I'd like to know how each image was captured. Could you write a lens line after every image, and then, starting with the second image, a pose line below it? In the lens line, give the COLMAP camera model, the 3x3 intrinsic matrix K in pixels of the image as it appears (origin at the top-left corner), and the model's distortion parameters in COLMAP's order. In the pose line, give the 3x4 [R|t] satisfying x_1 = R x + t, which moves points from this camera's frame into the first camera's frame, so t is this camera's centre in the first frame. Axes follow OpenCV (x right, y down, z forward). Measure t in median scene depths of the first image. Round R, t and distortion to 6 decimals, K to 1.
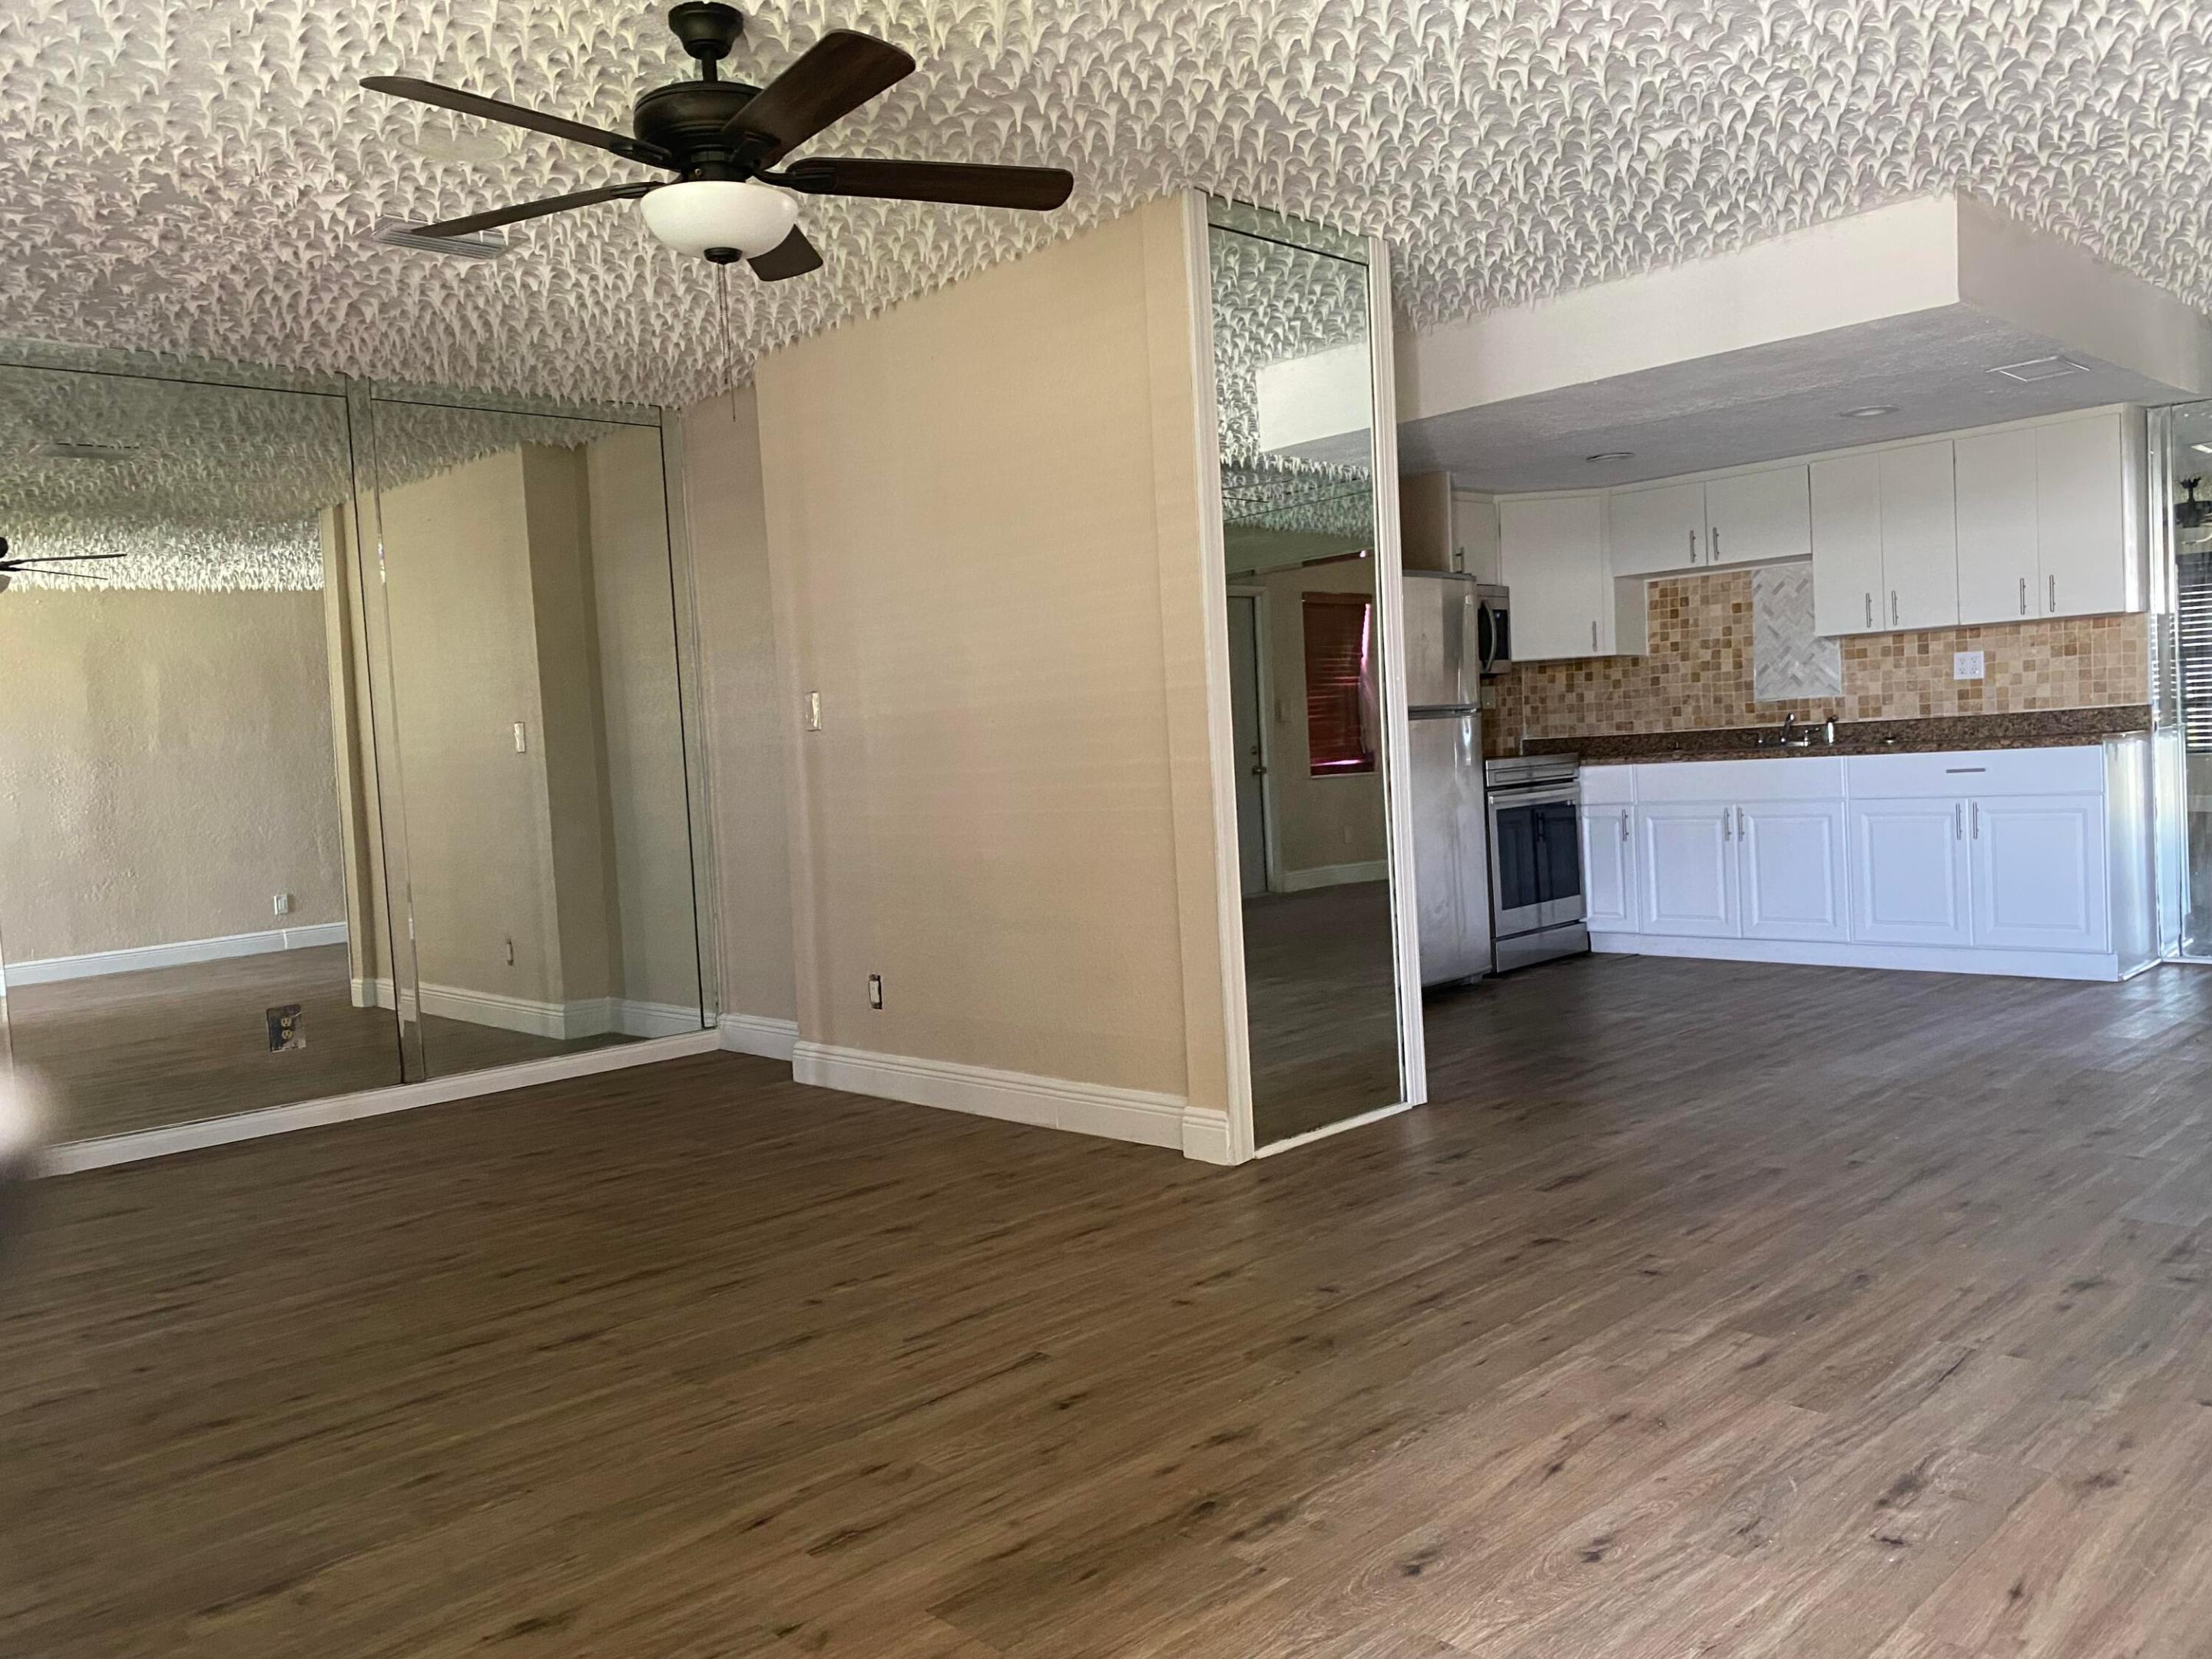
lens RADIAL K [[1731.7, 0, 1047.6], [0, 1731.7, 844.5], [0, 0, 1]] dist [-0.002934, 0.003373]
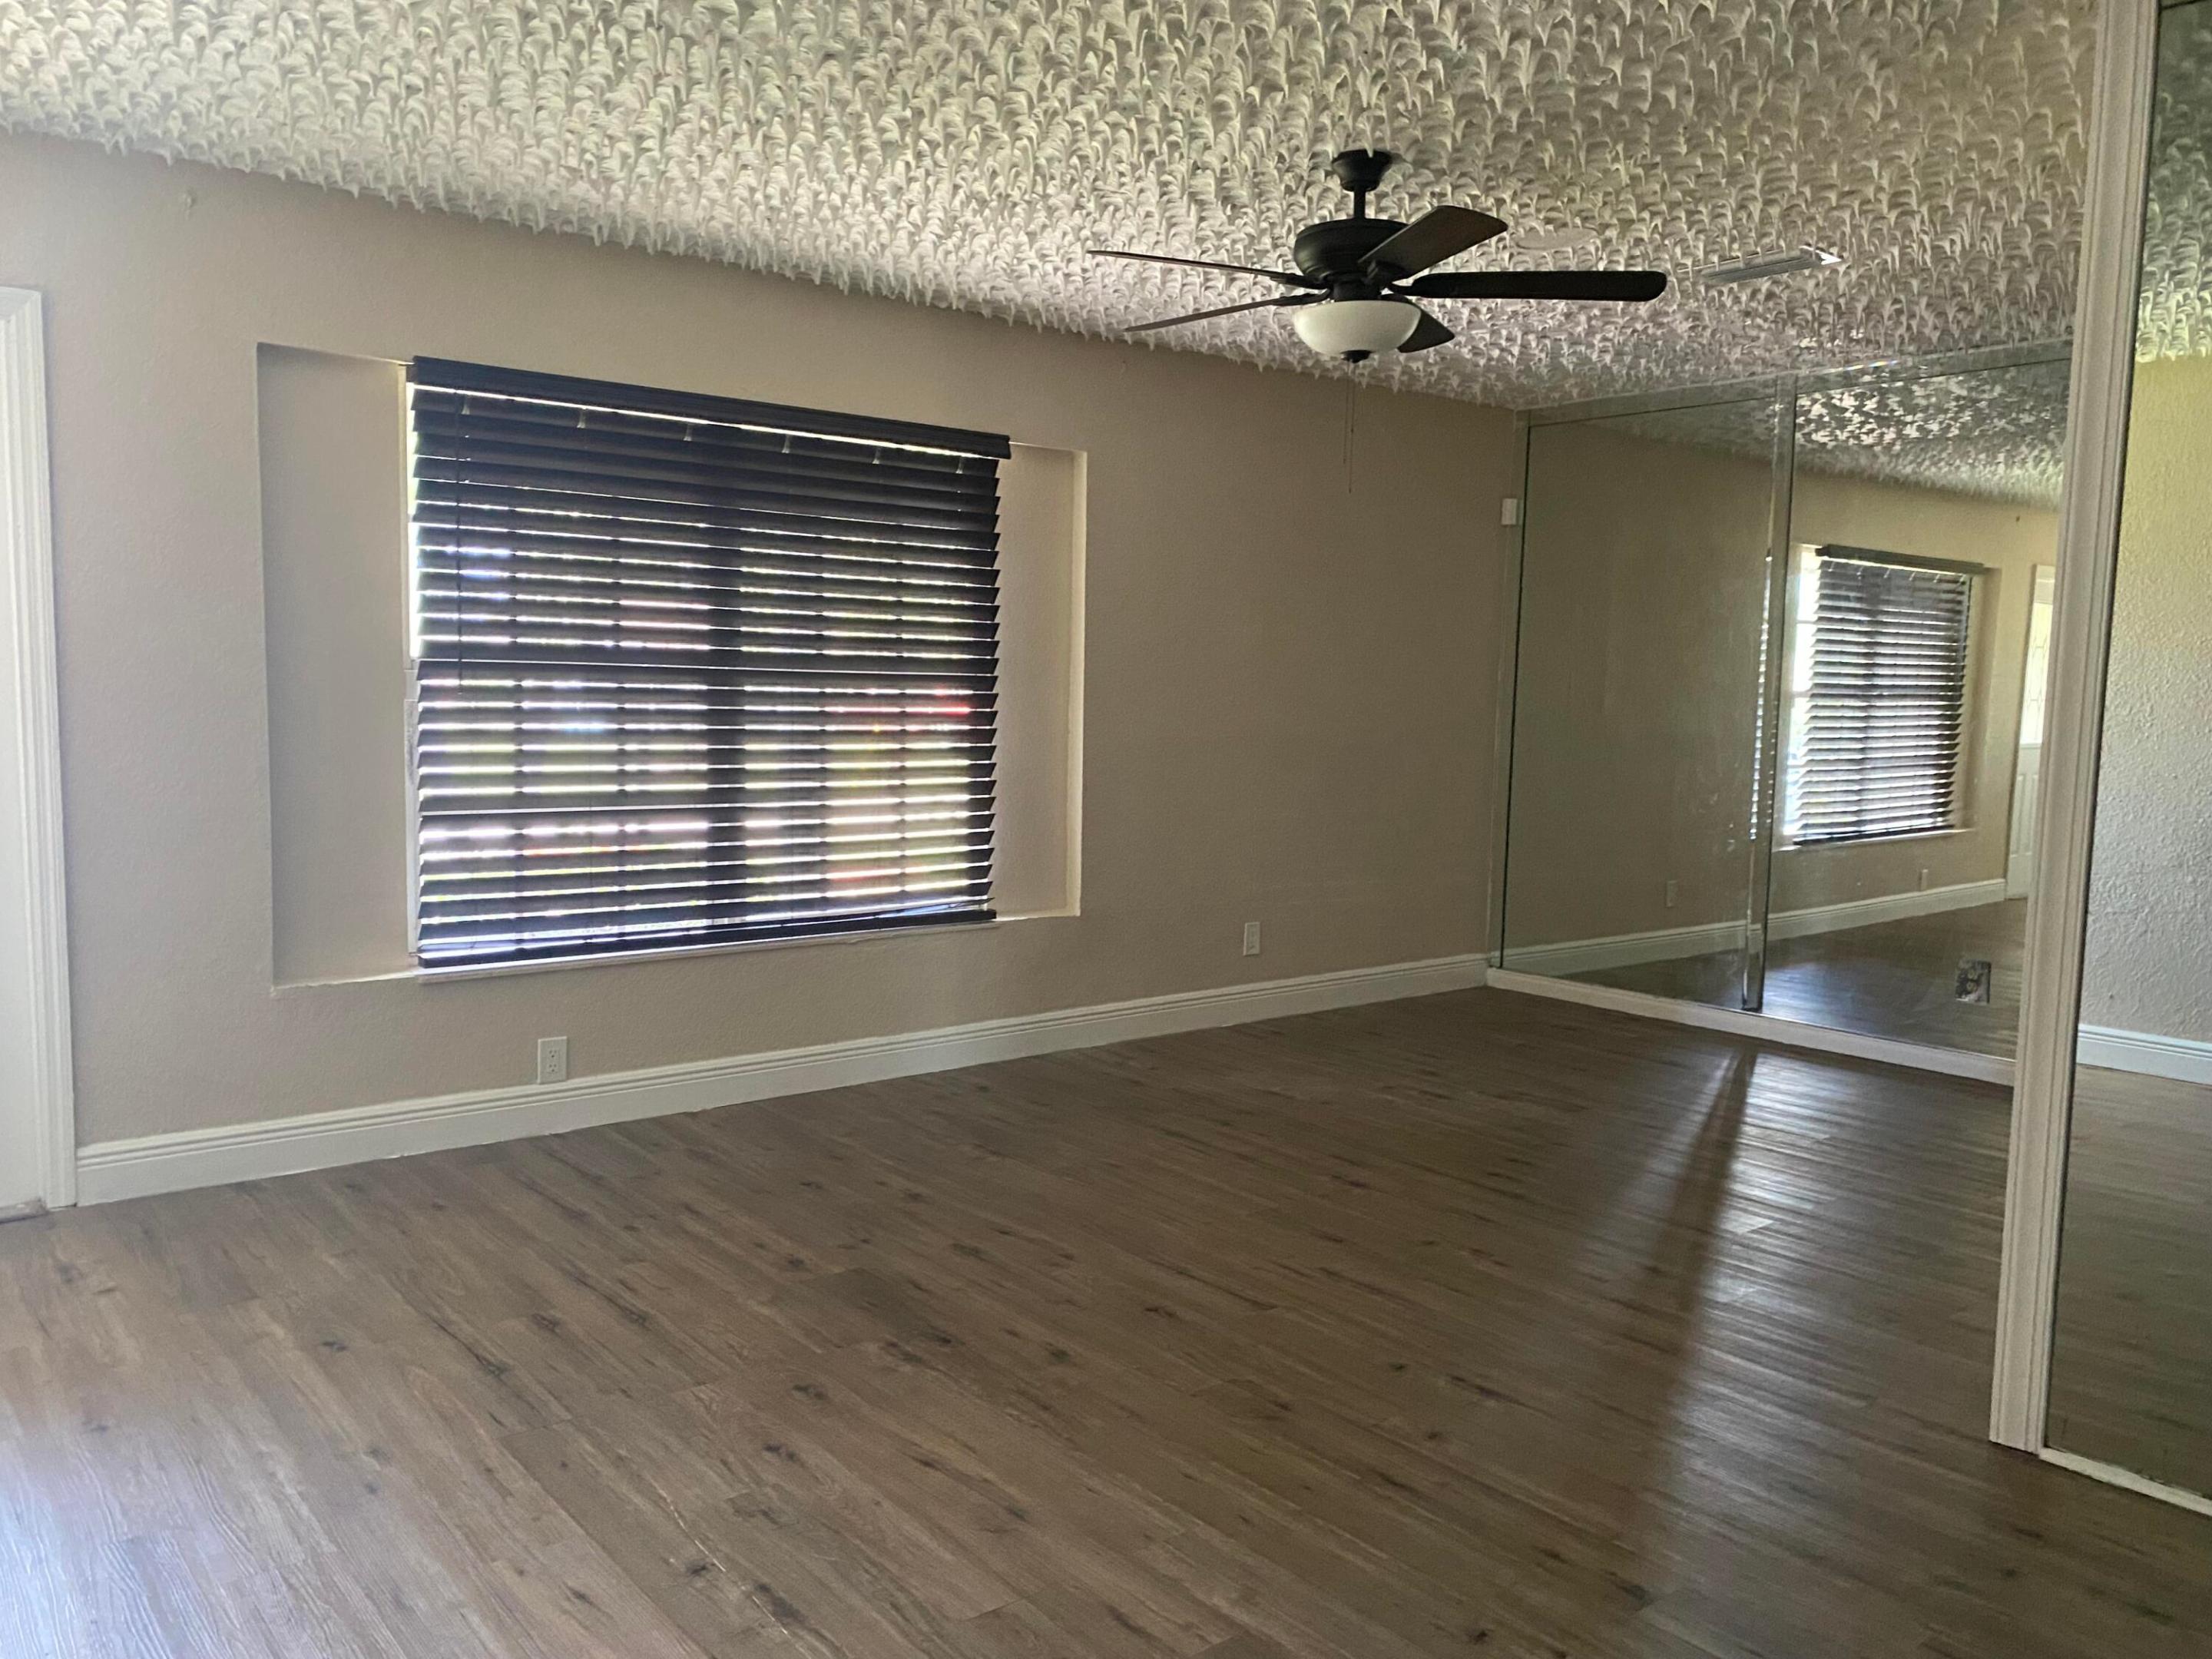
lens RADIAL K [[1688.8, 0, 1106.0], [0, 1688.8, 829.5], [0, 0, 1]] dist [0.113017, -0.177859]
pose [[-0.062227, 0.151668, -0.986471, 1.148840], [-0.079120, 0.984526, 0.156360, -0.200998], [0.994921, 0.087779, -0.049264, 0.982001]]
